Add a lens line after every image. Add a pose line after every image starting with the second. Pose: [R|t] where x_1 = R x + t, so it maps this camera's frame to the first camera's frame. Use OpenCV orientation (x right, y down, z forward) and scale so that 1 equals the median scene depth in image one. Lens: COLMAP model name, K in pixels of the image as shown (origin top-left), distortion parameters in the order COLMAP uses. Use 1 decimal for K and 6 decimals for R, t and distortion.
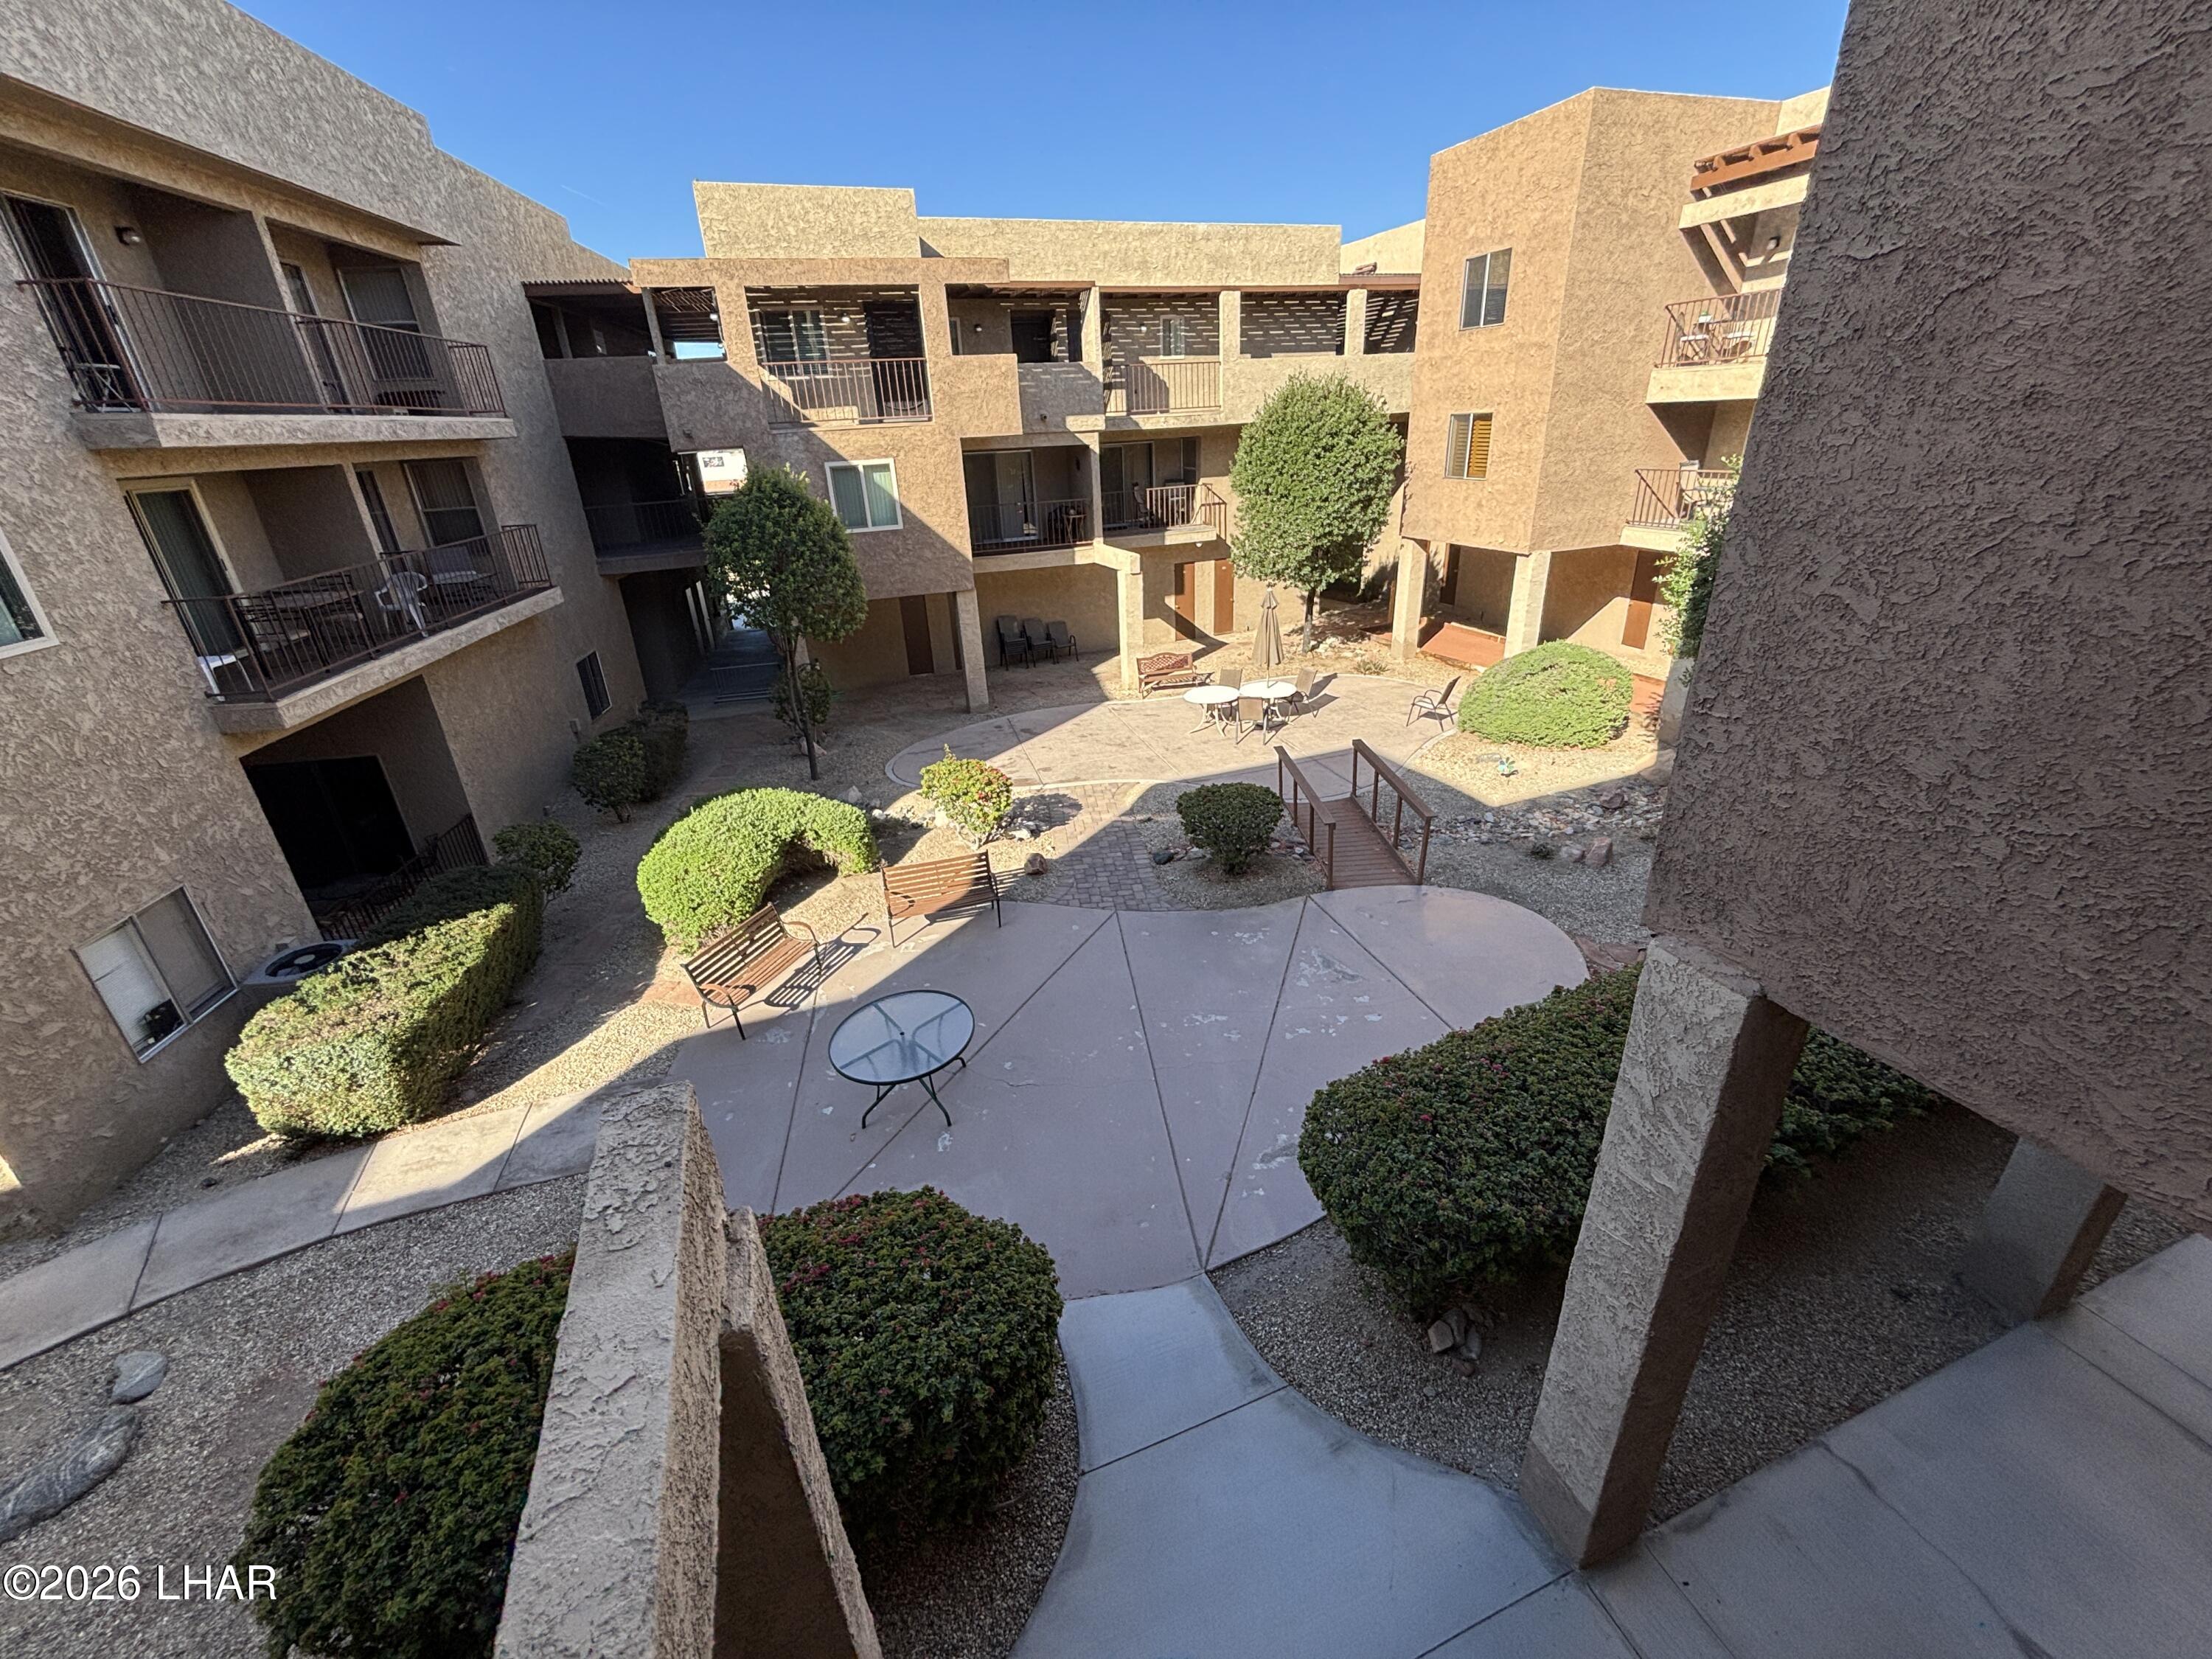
lens RADIAL K [[896.0, 0, 1104.0], [0, 896.0, 826.4], [0, 0, 1]] dist [0.000386, 0.000738]
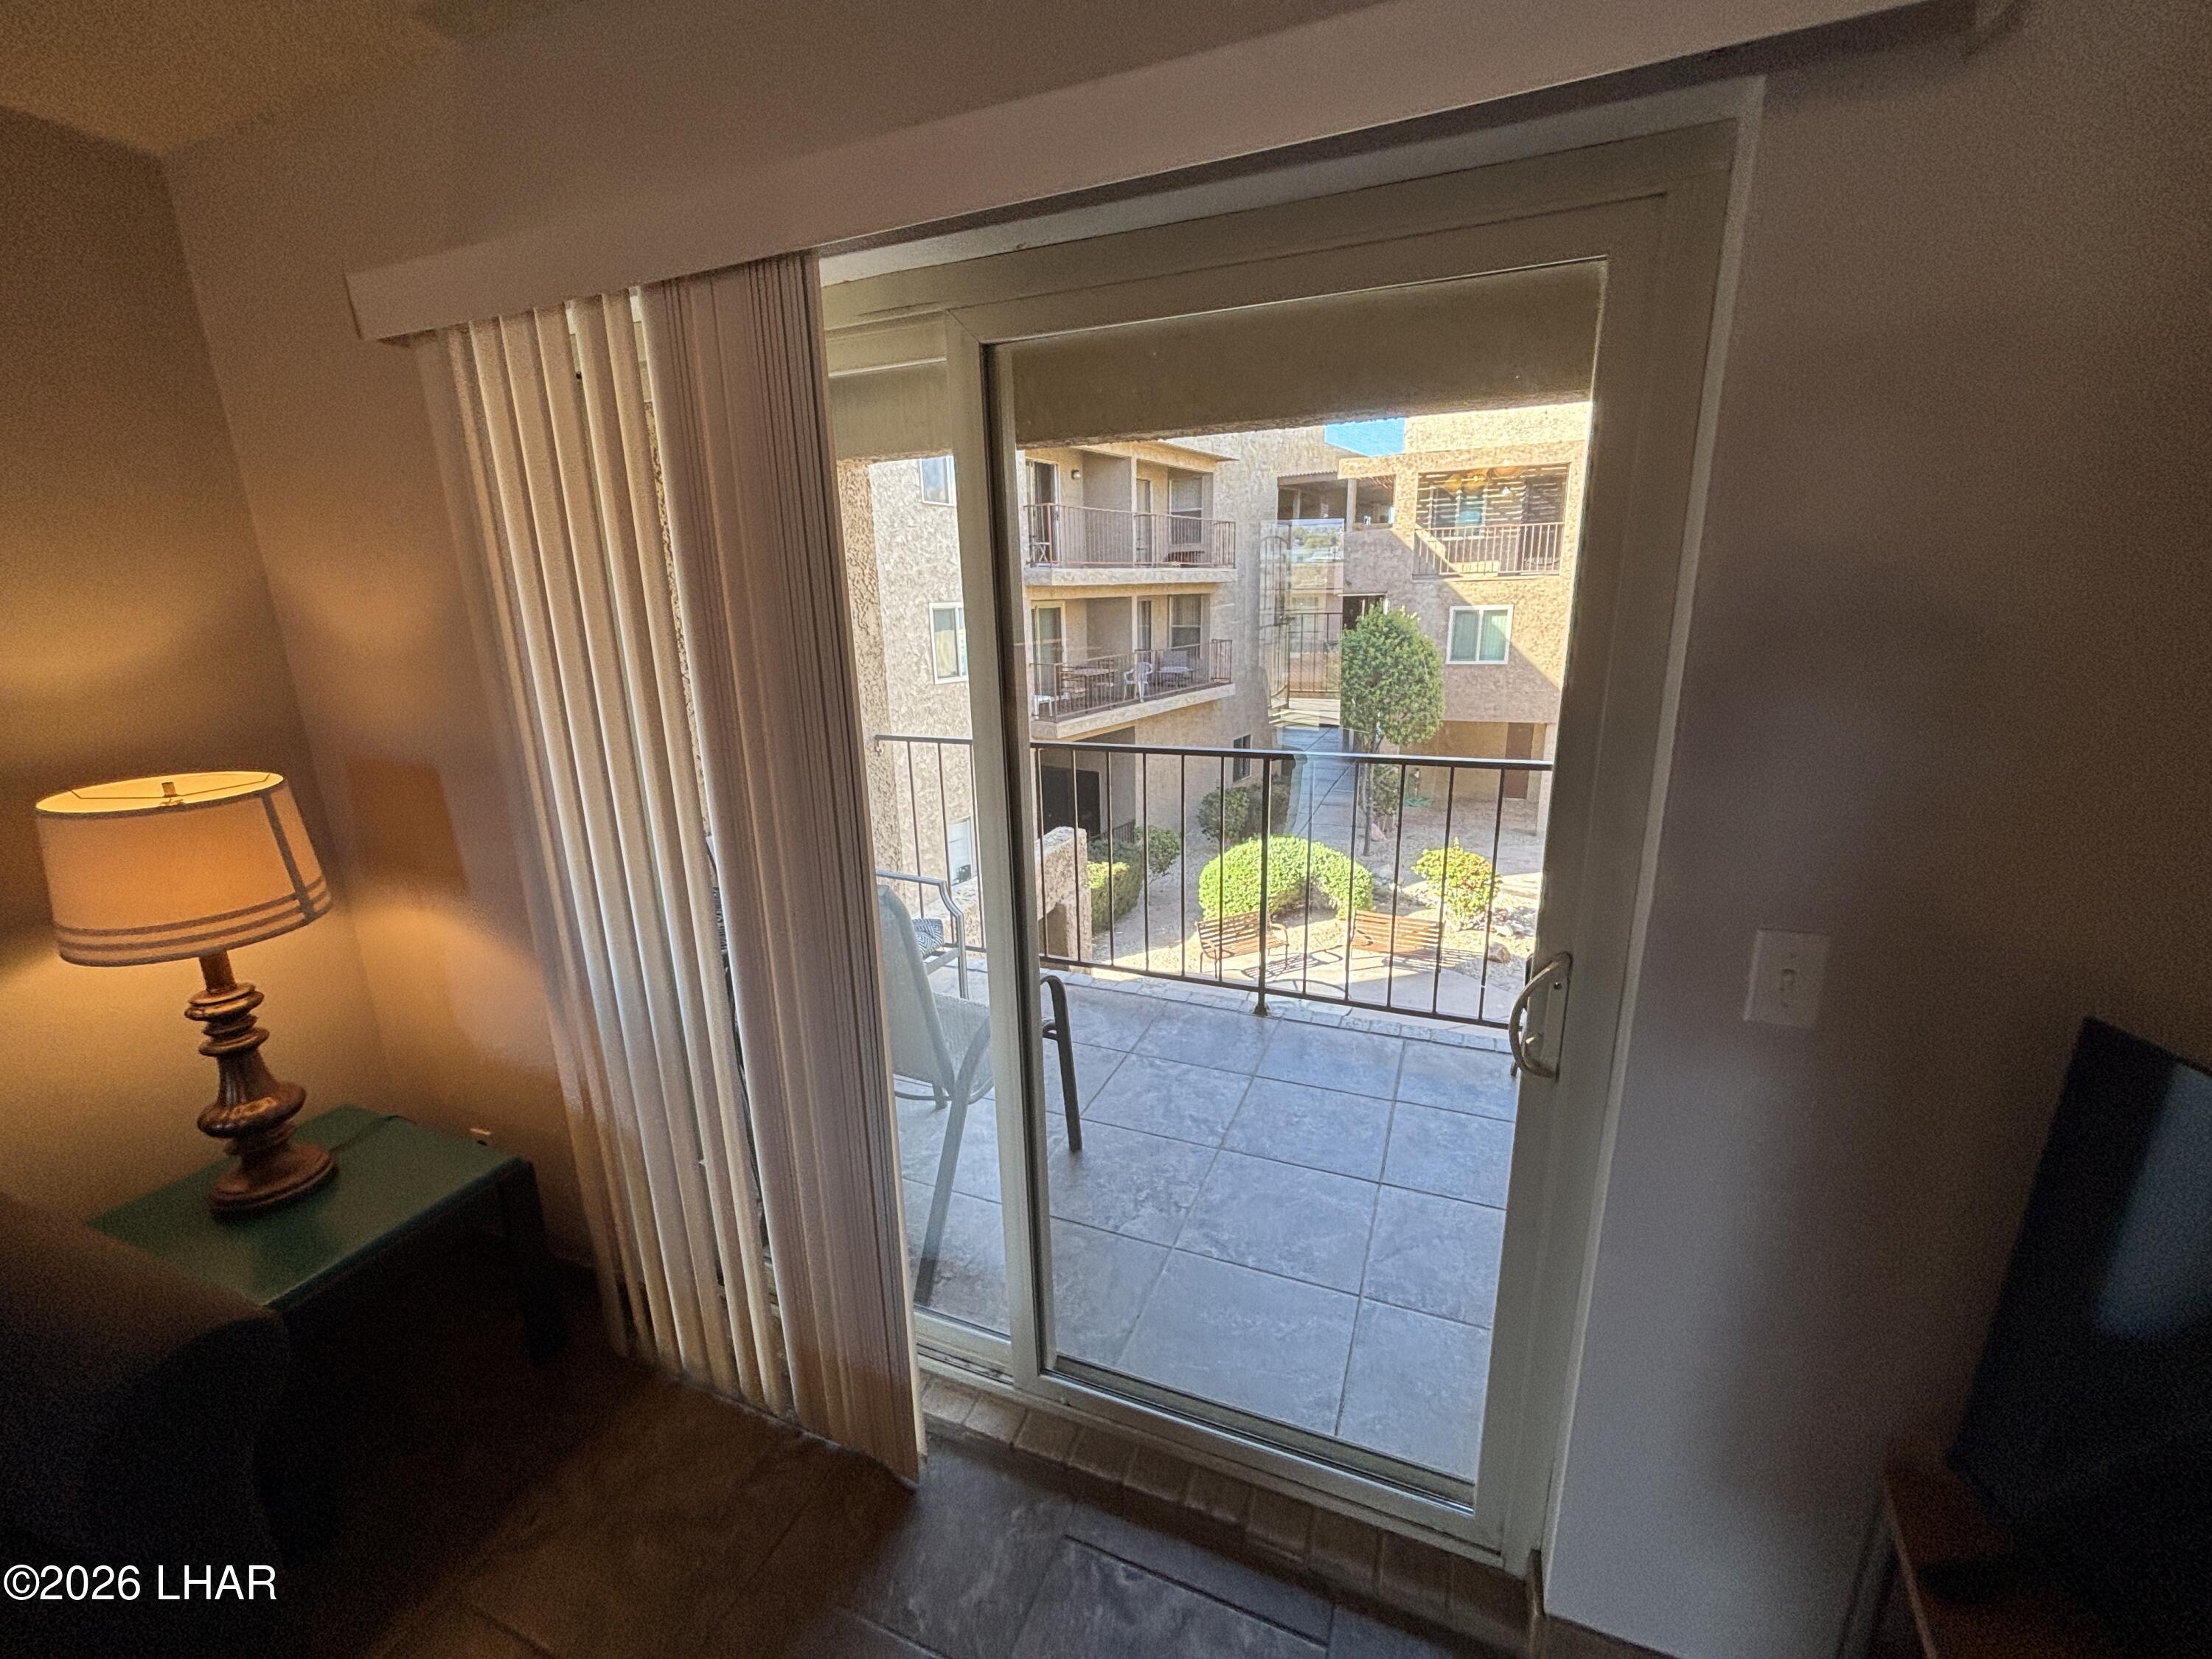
lens RADIAL K [[896.0, 0, 1097.4], [0, 896.0, 841.3], [0, 0, 1]] dist [0.000386, 0.000738]
pose [[0.730996, 0.208450, -0.649764, 0.276630], [-0.288288, 0.957389, -0.017190, 0.077086], [0.618494, 0.199885, 0.759942, -0.207435]]
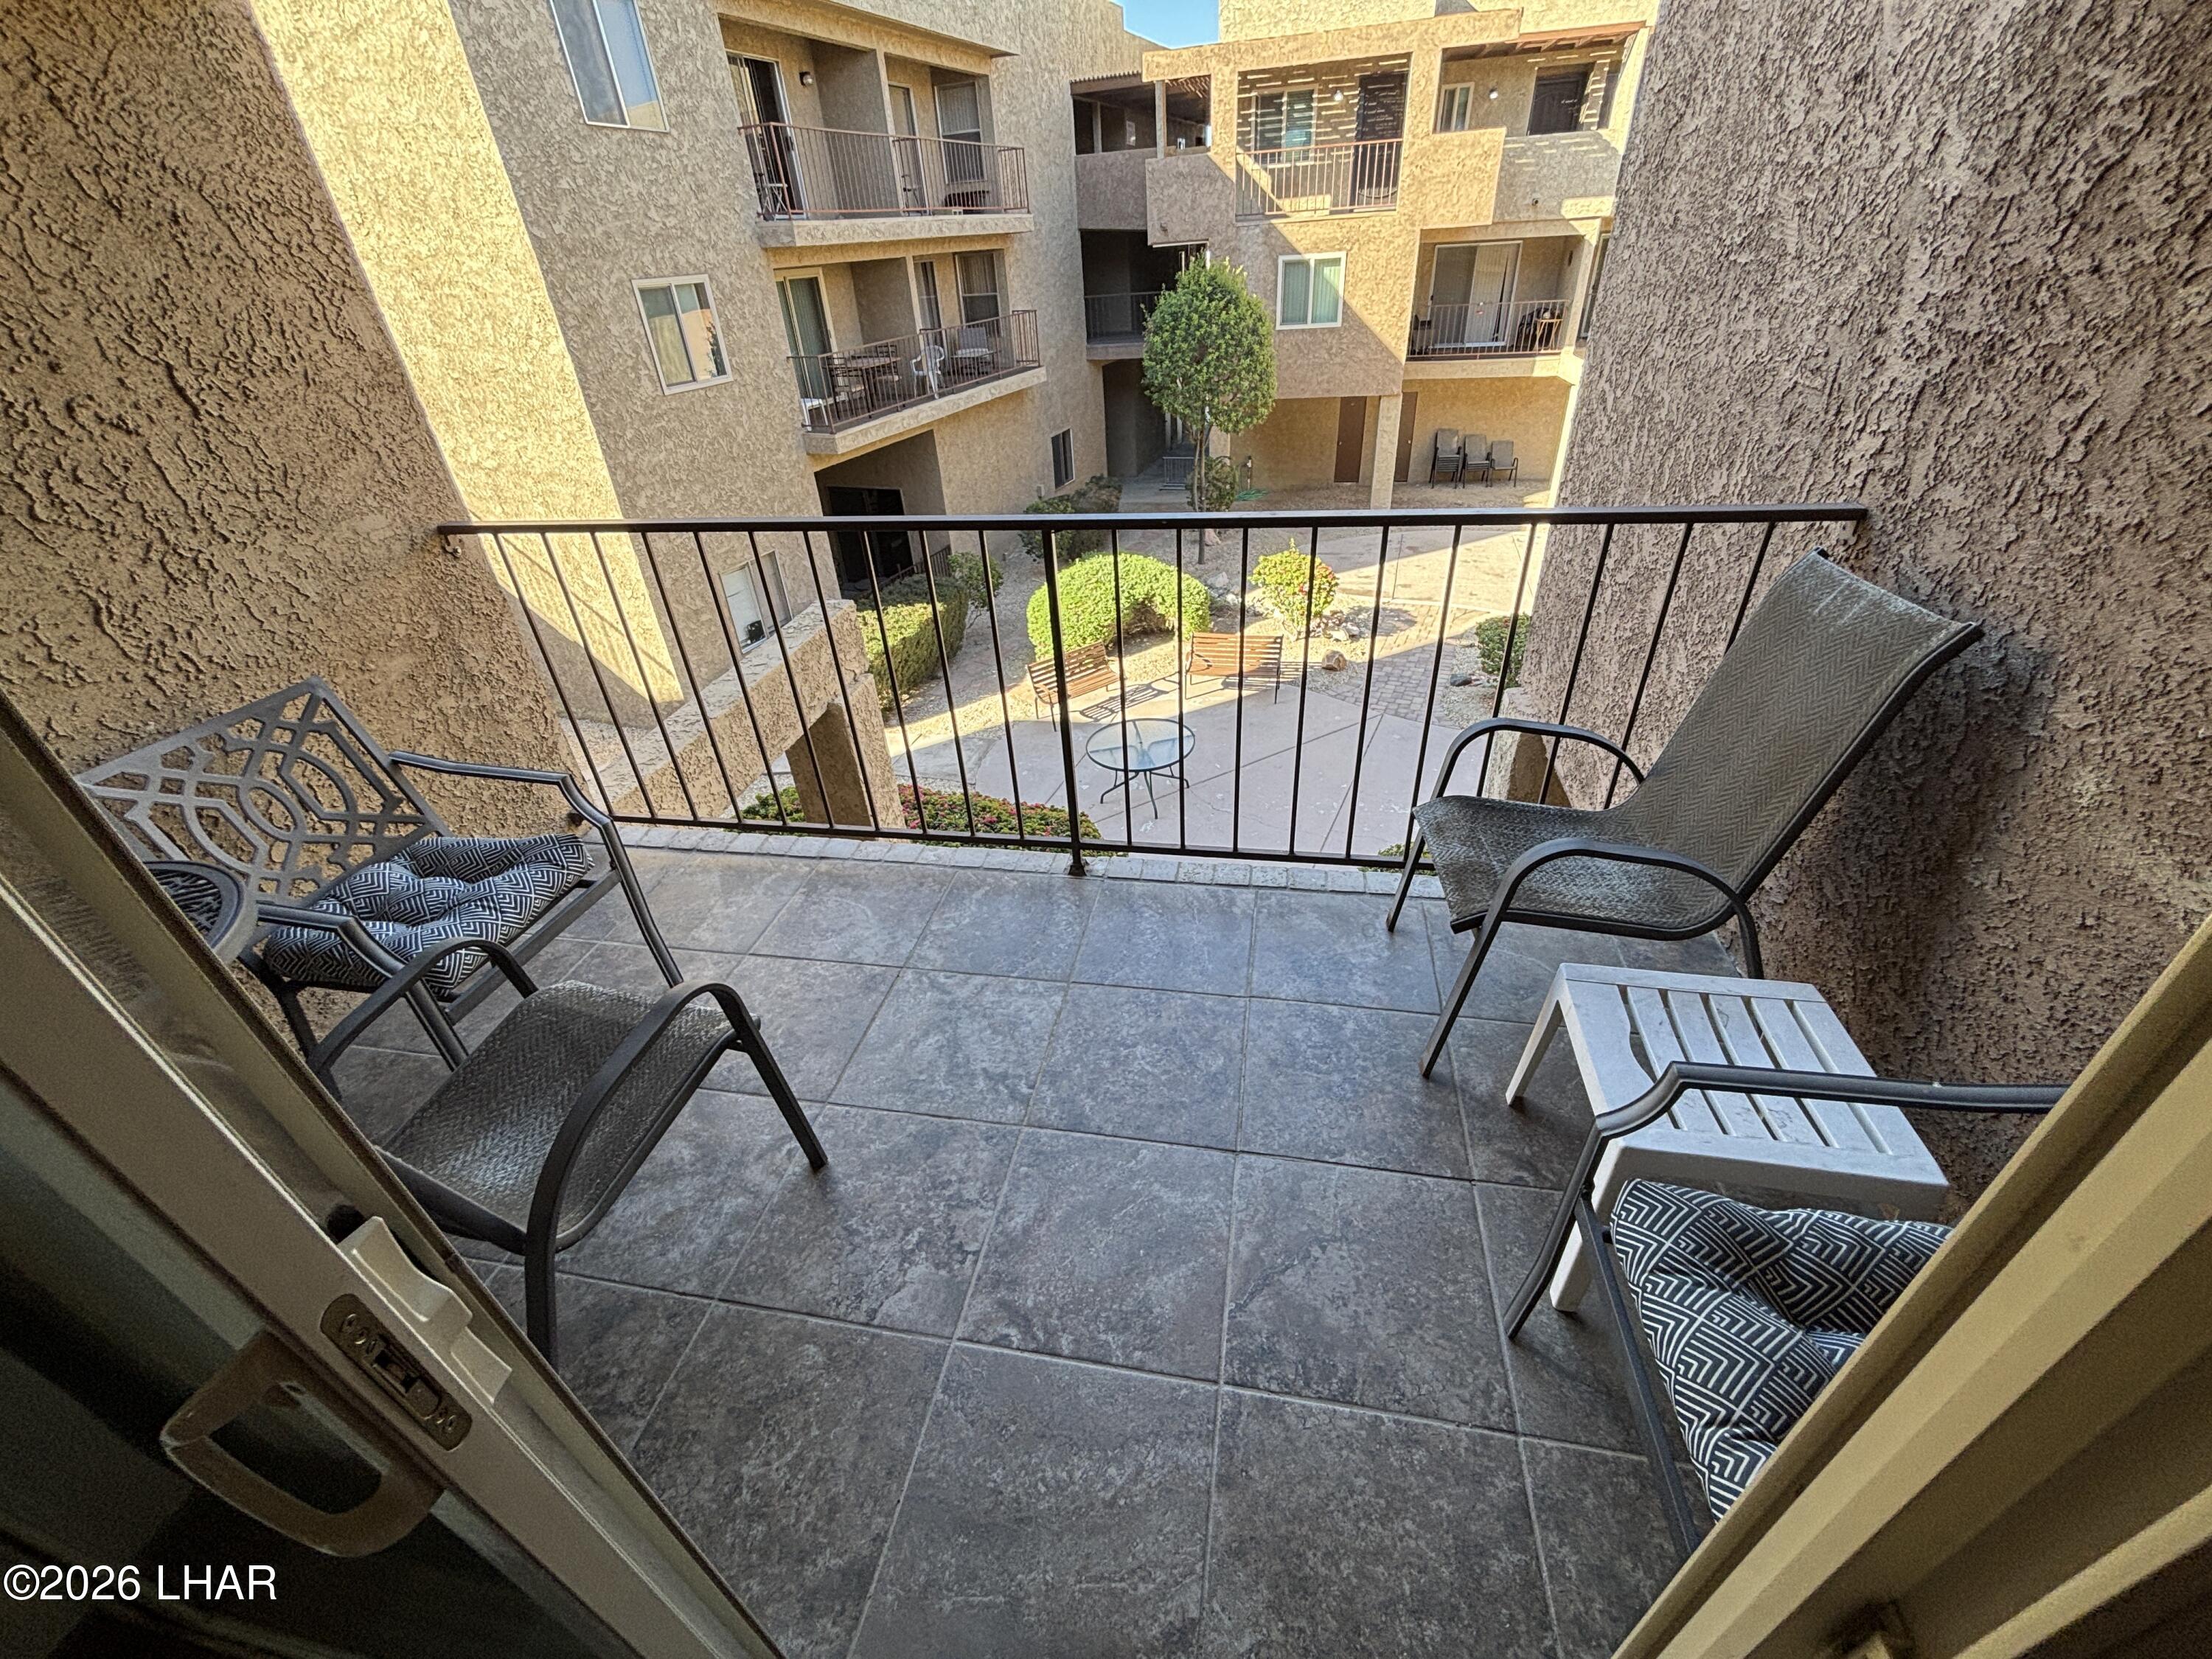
lens RADIAL K [[896.0, 0, 1107.3], [0, 896.0, 822.6], [0, 0, 1]] dist [0.000386, 0.000738]
pose [[0.856011, 0.279525, -0.434869, 0.229225], [-0.196261, 0.953949, 0.226853, 0.039143], [0.478255, -0.108841, 0.871451, -0.114424]]
